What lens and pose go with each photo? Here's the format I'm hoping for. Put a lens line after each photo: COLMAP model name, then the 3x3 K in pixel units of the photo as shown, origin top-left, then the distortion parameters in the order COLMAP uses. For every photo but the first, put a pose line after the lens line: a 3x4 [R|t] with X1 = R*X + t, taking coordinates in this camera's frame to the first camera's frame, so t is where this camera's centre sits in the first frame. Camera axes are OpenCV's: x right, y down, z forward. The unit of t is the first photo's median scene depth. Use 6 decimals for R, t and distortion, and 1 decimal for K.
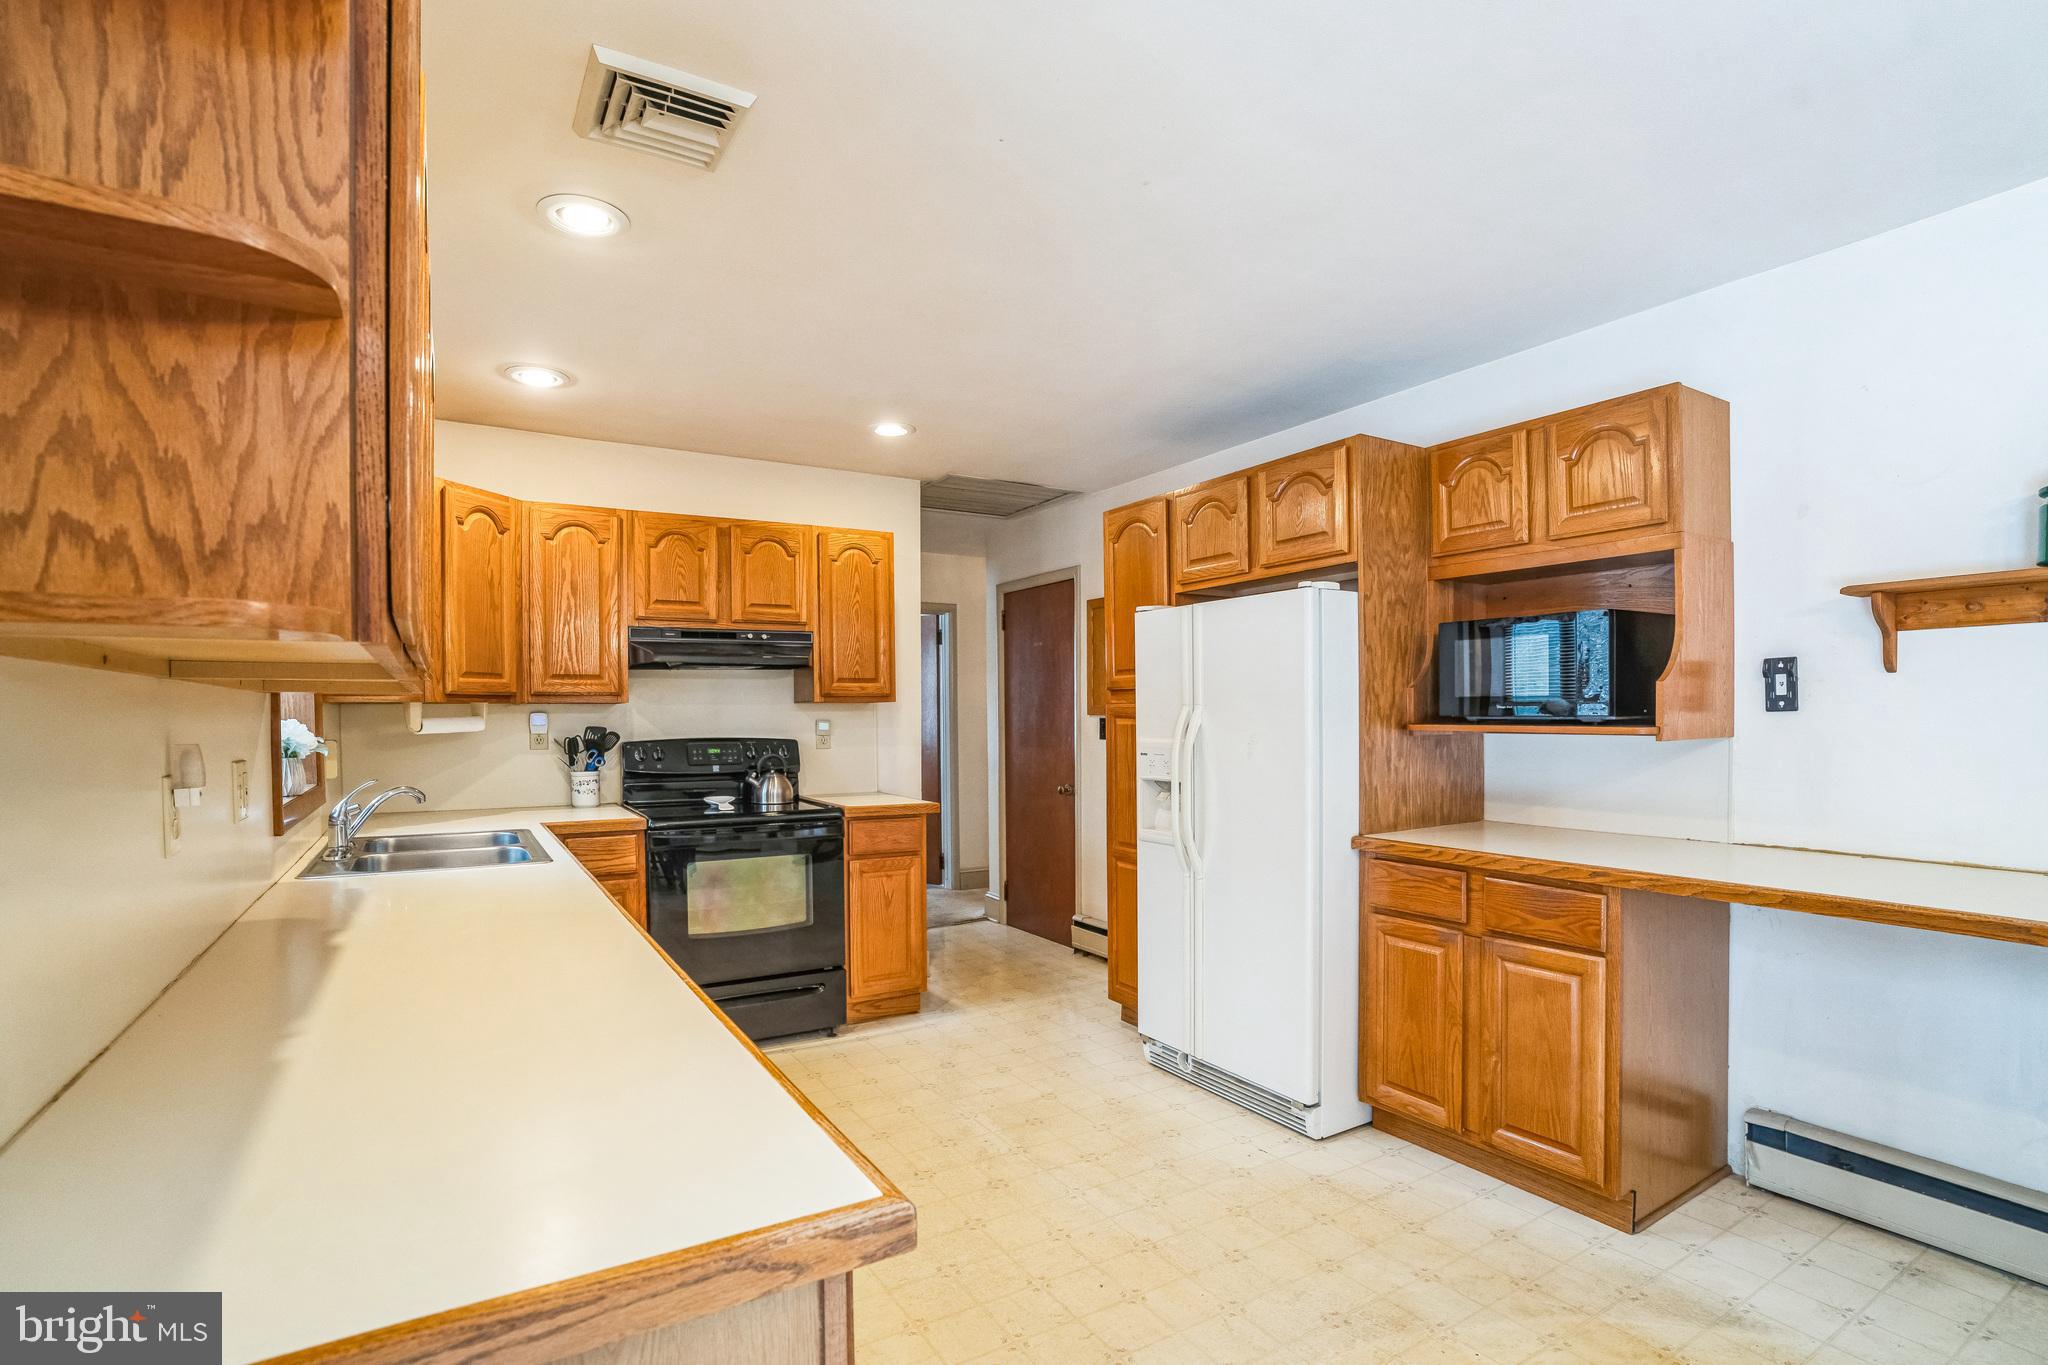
lens RADIAL K [[992.0, 0, 1024.6], [0, 992.0, 710.0], [0, 0, 1]] dist [-0.023692, 0.000615]
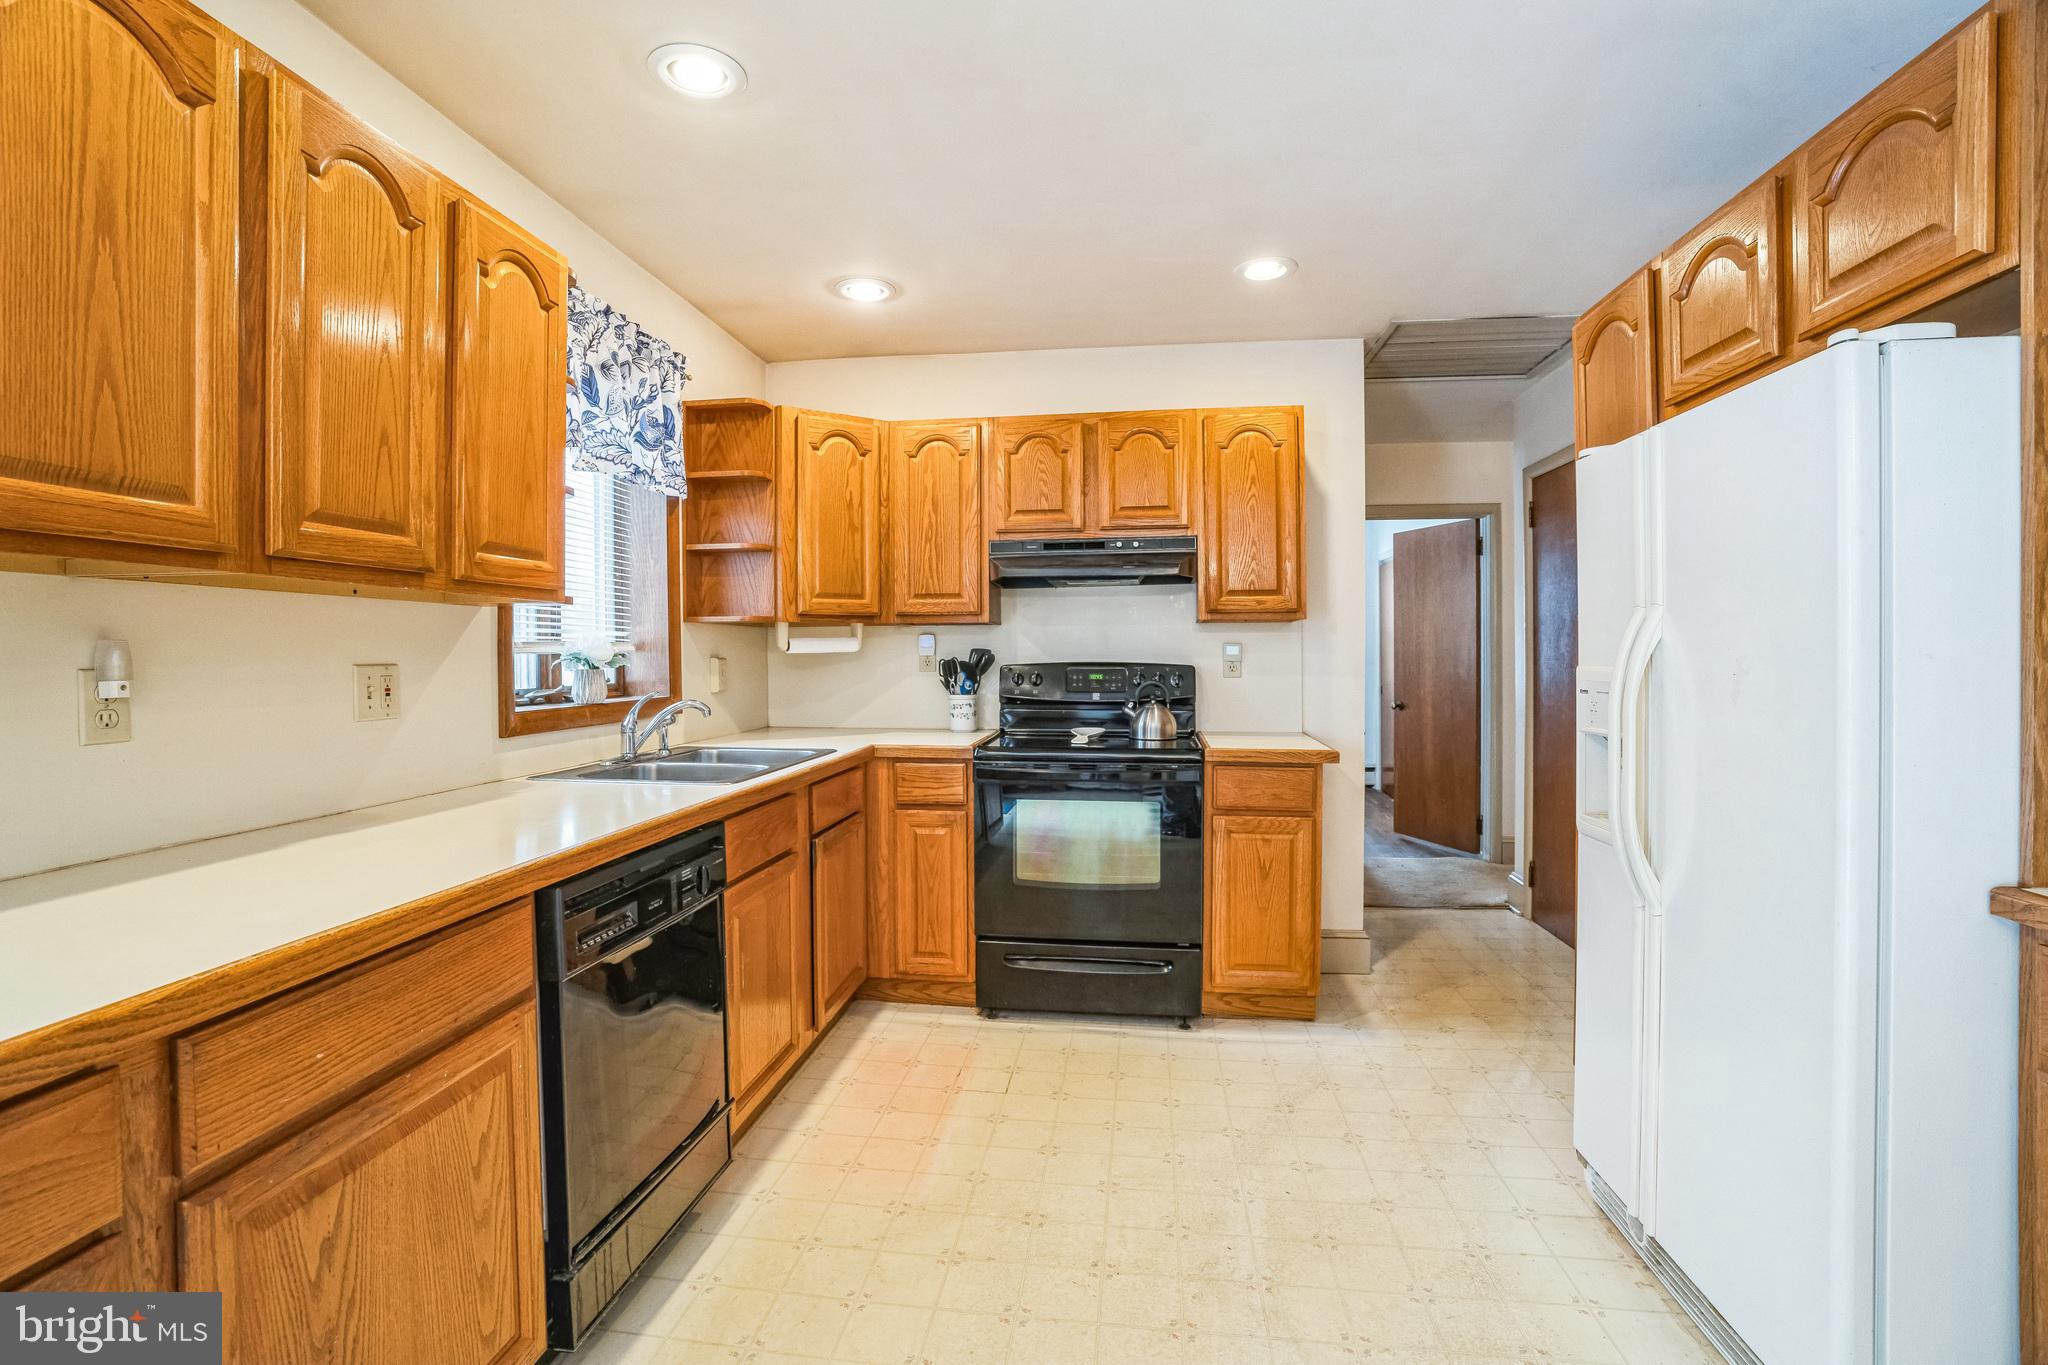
lens RADIAL K [[971.1, 0, 1016.4], [0, 971.1, 644.3], [0, 0, 1]] dist [-0.054887, 0.028470]
pose [[0.783052, -0.002173, -0.621953, 0.184805], [0.000648, 0.999996, -0.002679, 0.015122], [0.621956, 0.001695, 0.783050, 0.283822]]
